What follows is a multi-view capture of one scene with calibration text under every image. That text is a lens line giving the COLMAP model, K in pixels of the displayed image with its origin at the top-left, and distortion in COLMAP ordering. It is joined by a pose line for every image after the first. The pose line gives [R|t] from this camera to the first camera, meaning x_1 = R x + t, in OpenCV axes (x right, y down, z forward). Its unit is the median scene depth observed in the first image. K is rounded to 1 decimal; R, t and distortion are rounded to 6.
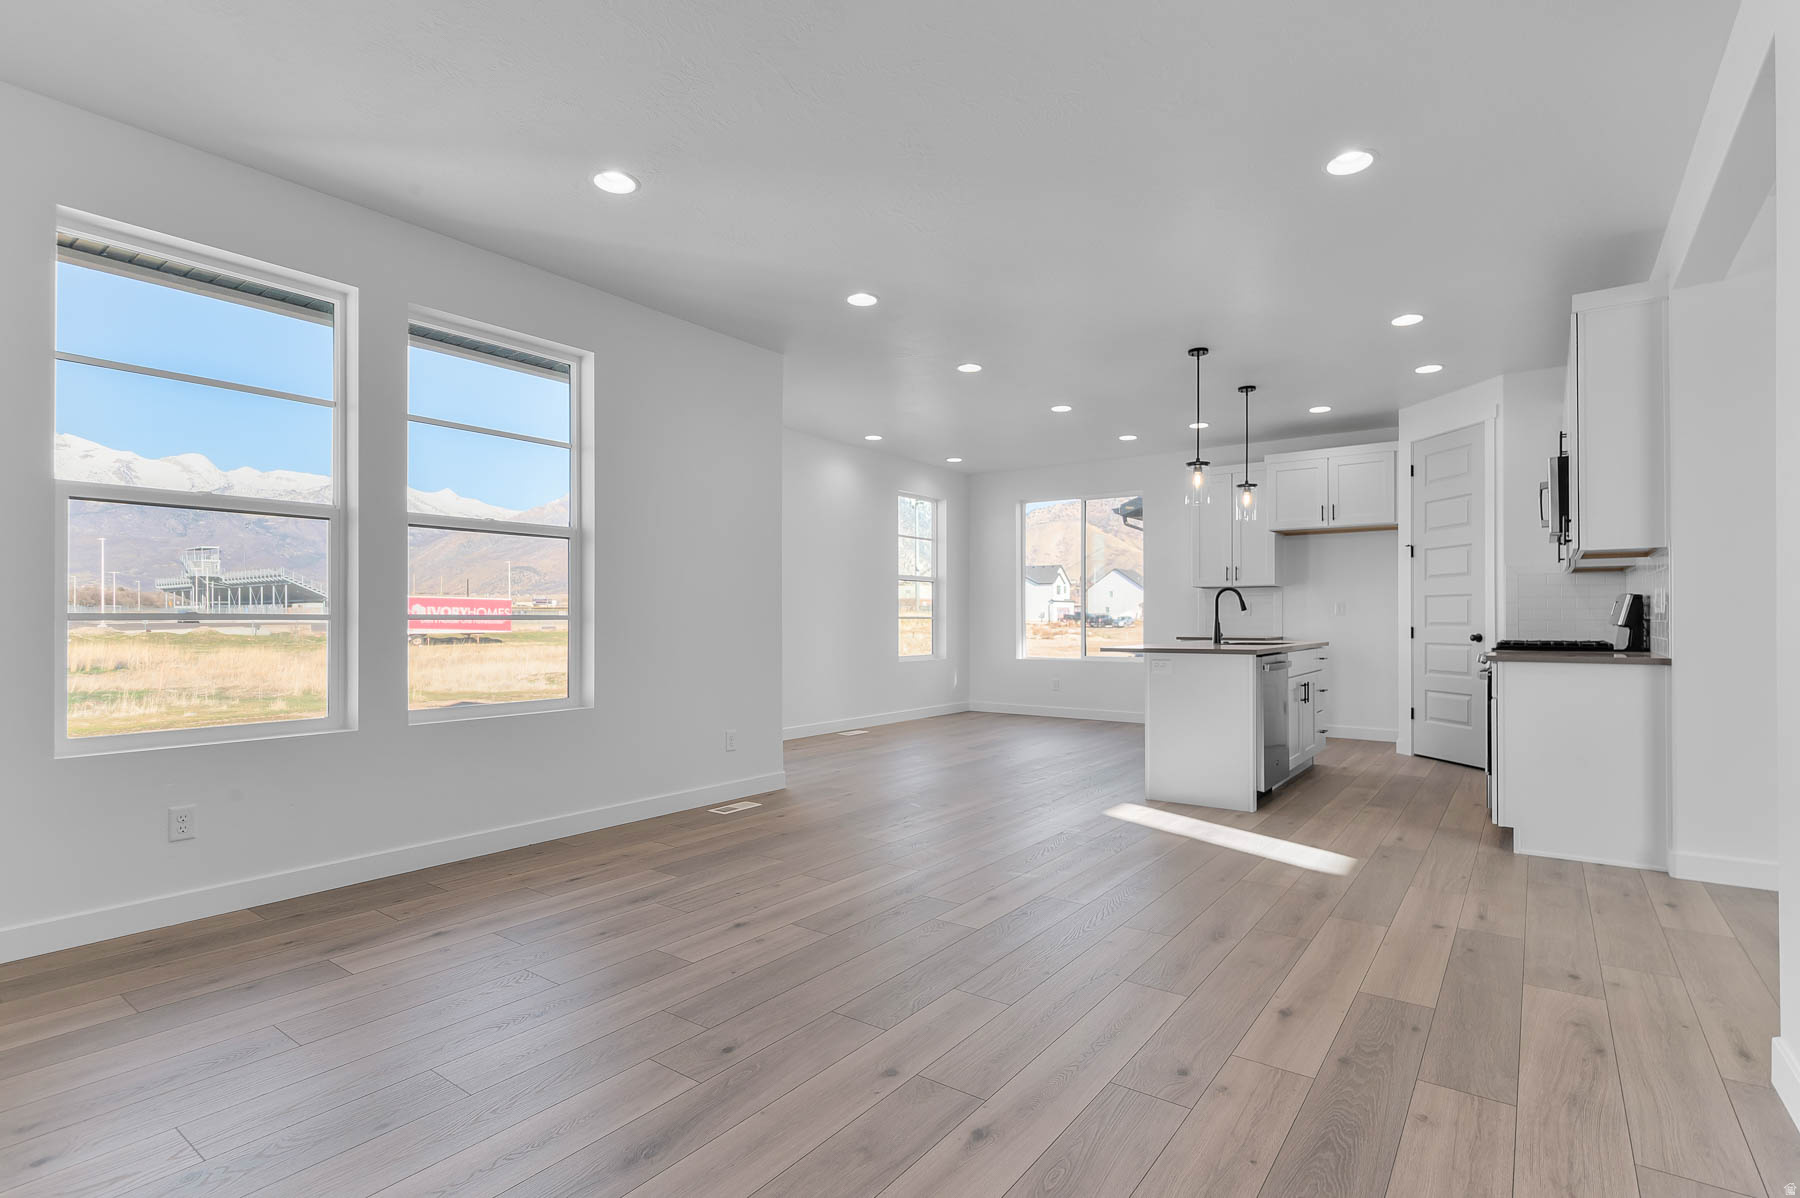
lens RADIAL K [[903.3, 0, 929.5], [0, 903.3, 620.2], [0, 0, 1]] dist [0.012296, 0.000965]
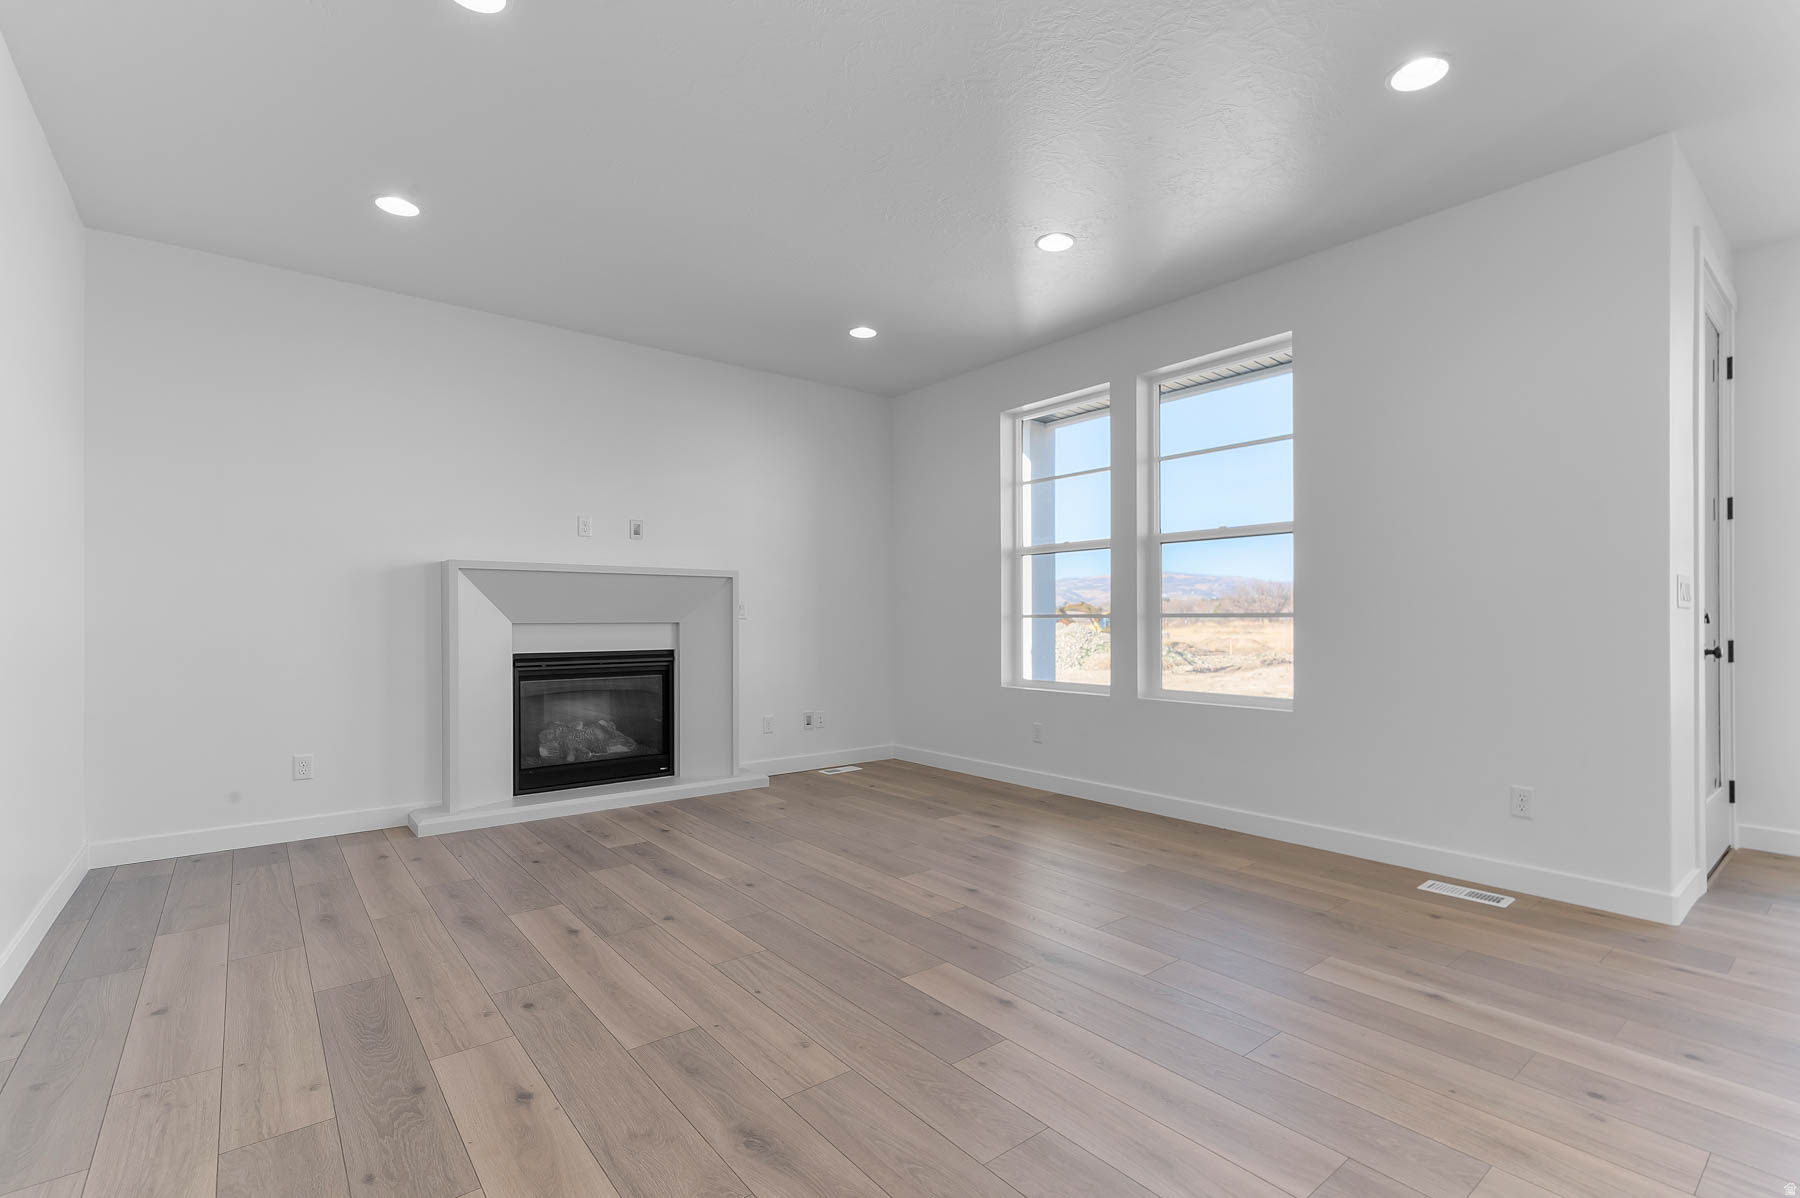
lens RADIAL K [[844.6, 0, 906.2], [0, 844.6, 597.4], [0, 0, 1]] dist [-0.006455, -0.000683]
pose [[-0.305870, -0.027158, -0.951686, 1.027490], [-0.001412, 0.999605, -0.028072, 0.009610], [0.952072, -0.007243, -0.305788, 1.578956]]
